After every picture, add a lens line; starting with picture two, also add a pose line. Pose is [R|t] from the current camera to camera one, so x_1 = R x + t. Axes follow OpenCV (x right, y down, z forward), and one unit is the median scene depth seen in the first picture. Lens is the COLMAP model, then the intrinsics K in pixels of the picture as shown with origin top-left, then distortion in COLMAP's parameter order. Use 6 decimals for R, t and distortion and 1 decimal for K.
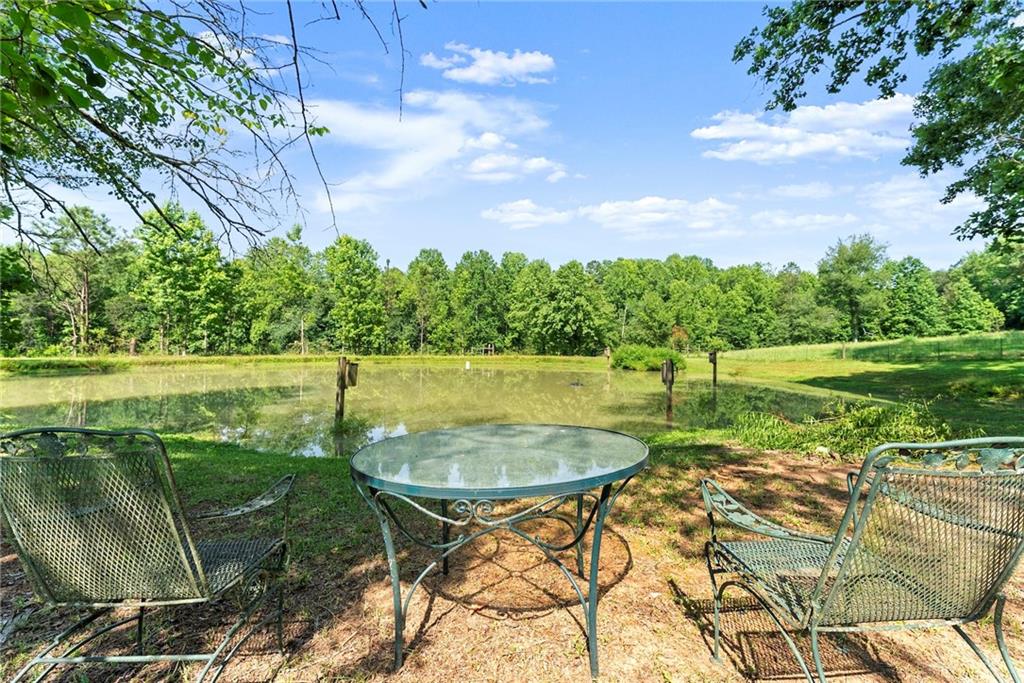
lens RADIAL K [[413.3, 0, 513.7], [0, 413.3, 341.0], [0, 0, 1]] dist [0.000361, 0.000125]
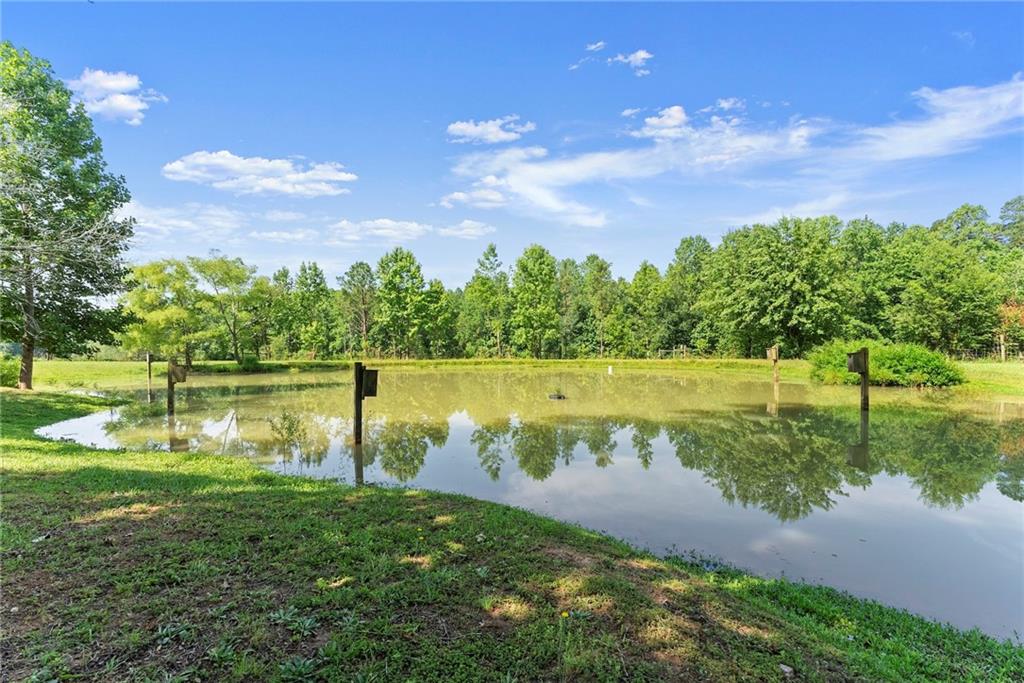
lens RADIAL K [[426.9, 0, 506.7], [0, 426.9, 343.8], [0, 0, 1]] dist [0.000621, -0.000020]
pose [[0.707025, -0.027131, -0.706668, 0.327194], [0.025854, 0.999587, -0.012511, 0.008069], [0.706716, -0.009425, 0.707435, 0.190838]]
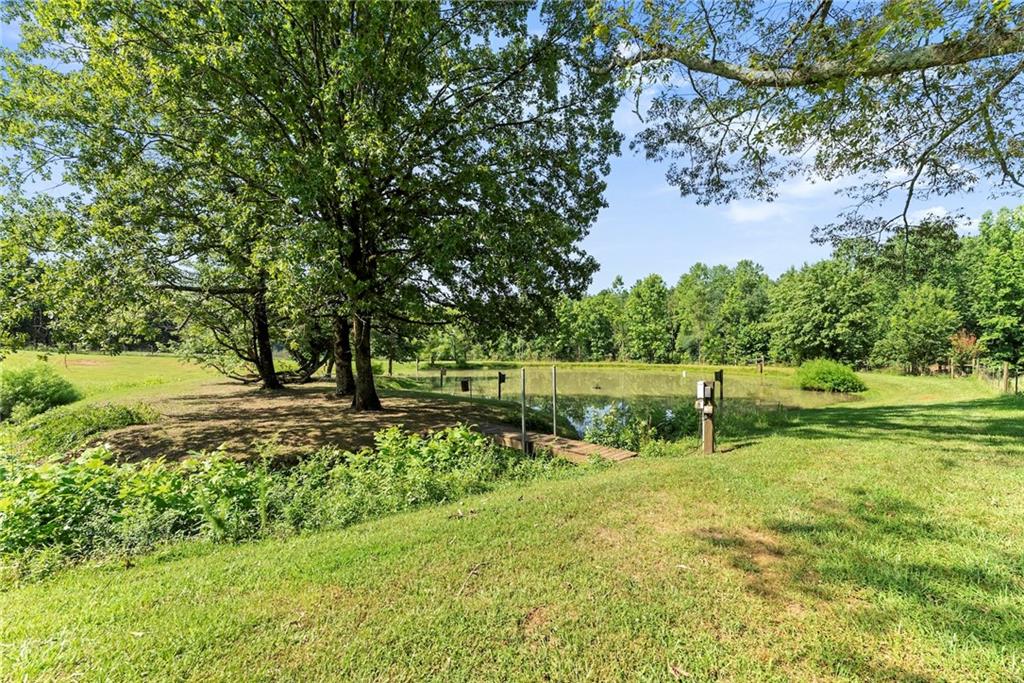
lens RADIAL K [[413.3, 0, 513.7], [0, 413.3, 341.0], [0, 0, 1]] dist [0.000361, 0.000125]
pose [[0.374792, -0.026252, -0.926737, 0.744562], [0.021574, 0.999575, -0.019590, -0.022911], [0.926858, -0.012651, 0.375199, 0.063063]]
